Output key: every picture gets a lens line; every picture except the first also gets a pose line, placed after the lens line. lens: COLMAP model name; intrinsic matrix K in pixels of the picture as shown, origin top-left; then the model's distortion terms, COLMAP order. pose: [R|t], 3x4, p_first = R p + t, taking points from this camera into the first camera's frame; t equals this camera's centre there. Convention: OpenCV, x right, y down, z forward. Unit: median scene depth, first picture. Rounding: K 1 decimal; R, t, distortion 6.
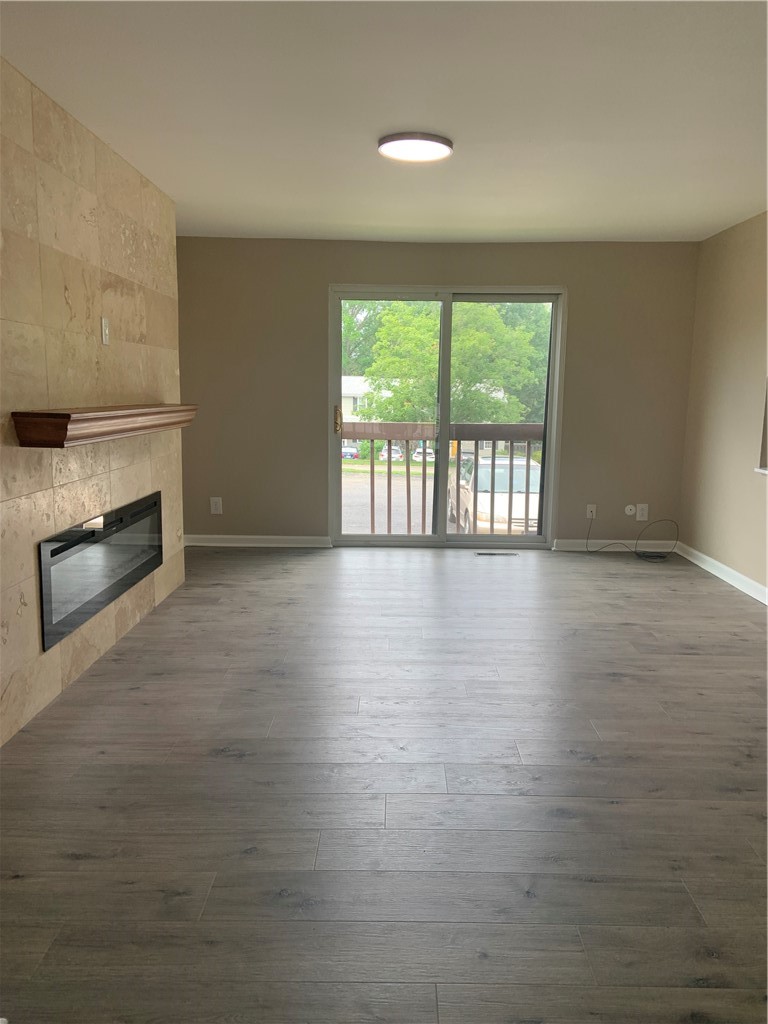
lens RADIAL K [[784.3, 0, 391.3], [0, 784.3, 509.9], [0, 0, 1]] dist [0.112966, -0.141375]
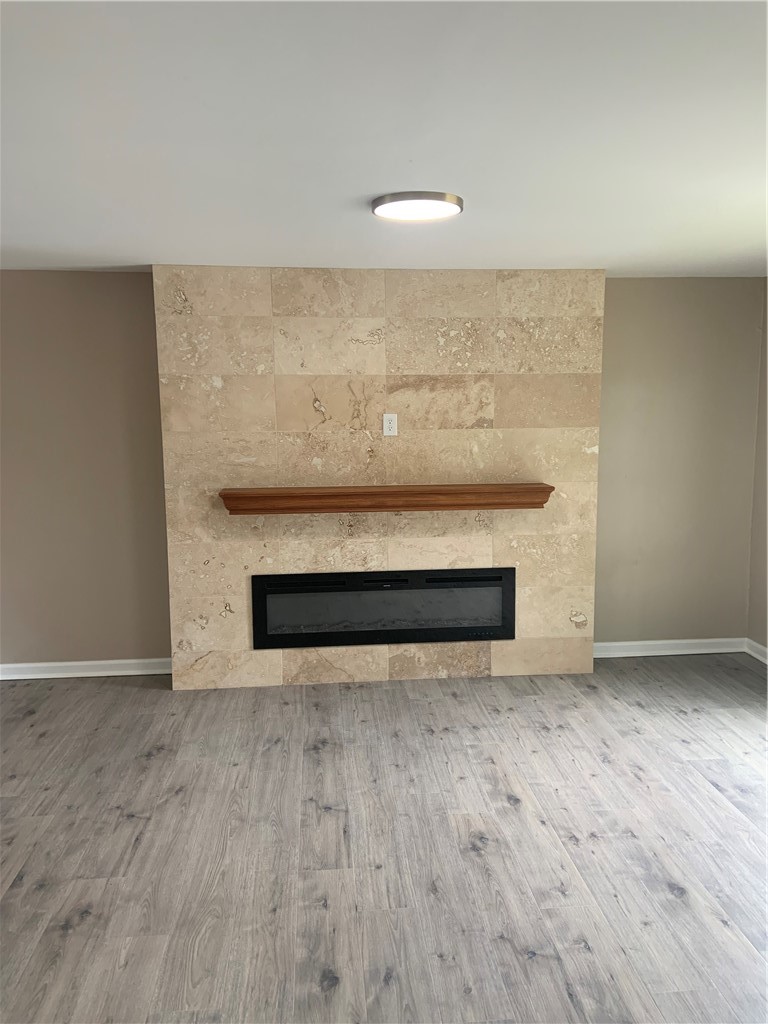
lens RADIAL K [[784.3, 0, 393.3], [0, 784.3, 502.3], [0, 0, 1]] dist [0.112966, -0.141375]
pose [[0.082757, 0.110300, -0.990447, 0.560209], [-0.137298, 0.985641, 0.098293, -0.150273], [0.987067, 0.127852, 0.096713, 0.600980]]
